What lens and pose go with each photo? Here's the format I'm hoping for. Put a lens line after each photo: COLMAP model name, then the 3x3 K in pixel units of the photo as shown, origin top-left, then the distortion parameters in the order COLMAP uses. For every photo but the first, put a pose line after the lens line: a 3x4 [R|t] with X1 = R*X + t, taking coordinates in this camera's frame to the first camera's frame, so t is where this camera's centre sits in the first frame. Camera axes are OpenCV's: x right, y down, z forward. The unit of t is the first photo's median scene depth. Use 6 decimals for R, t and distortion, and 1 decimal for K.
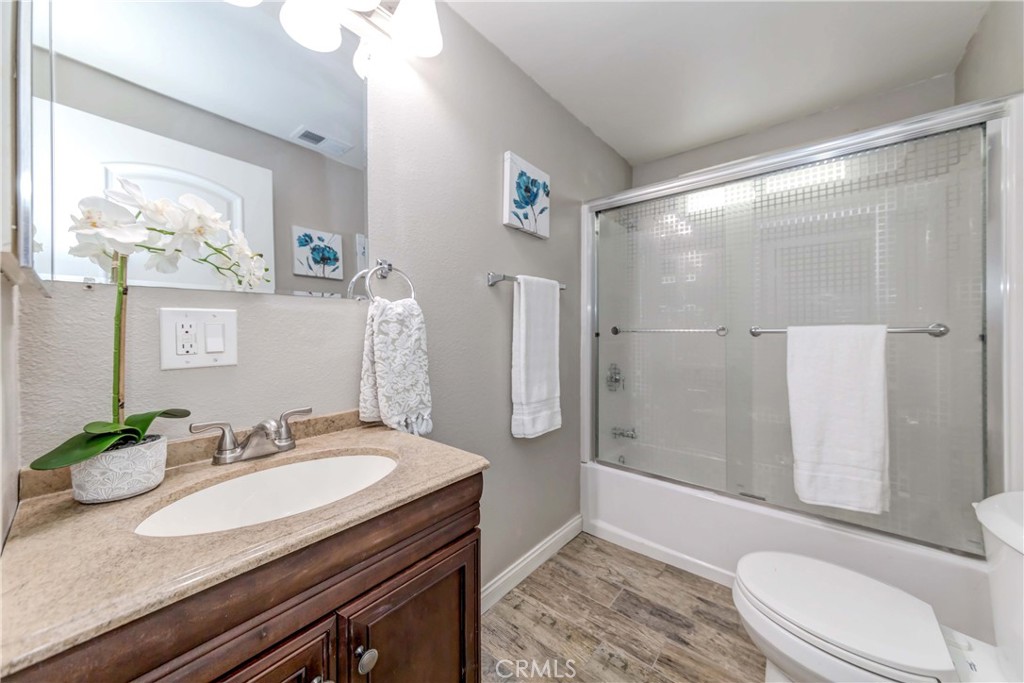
lens RADIAL K [[349.3, 0, 536.7], [0, 349.3, 333.4], [0, 0, 1]] dist [0.000123, -0.002741]
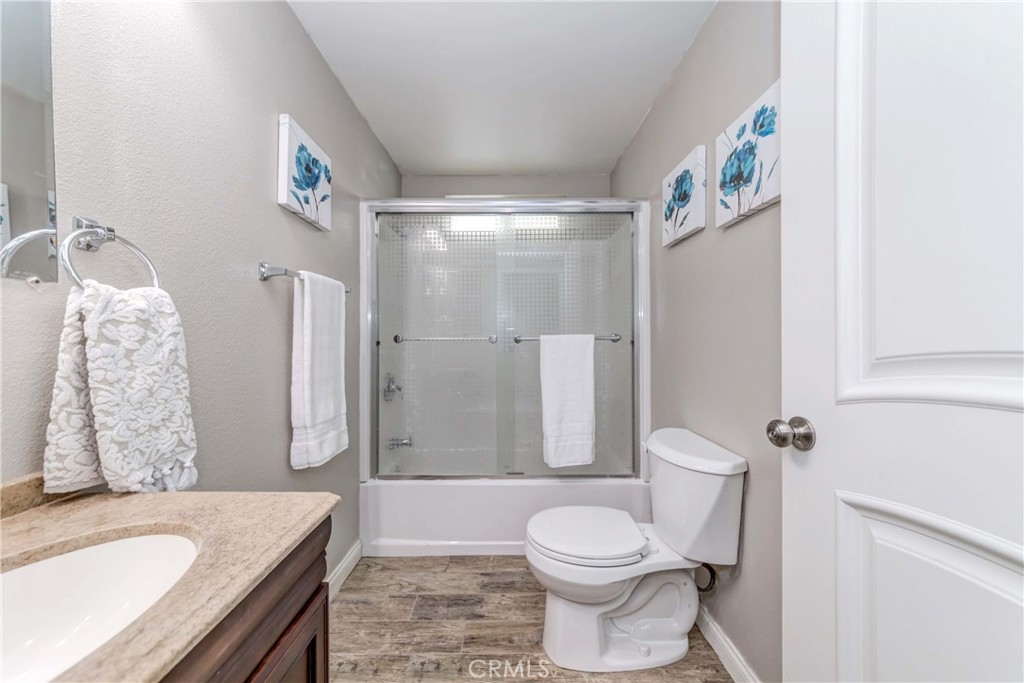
lens RADIAL K [[345.2, 0, 511.4], [0, 345.2, 344.2], [0, 0, 1]] dist [0.000597, -0.002402]
pose [[0.789478, -0.009819, 0.613700, -0.159175], [0.008095, 0.999952, 0.005585, 0.005199], [-0.613725, 0.000559, 0.789519, 0.057799]]
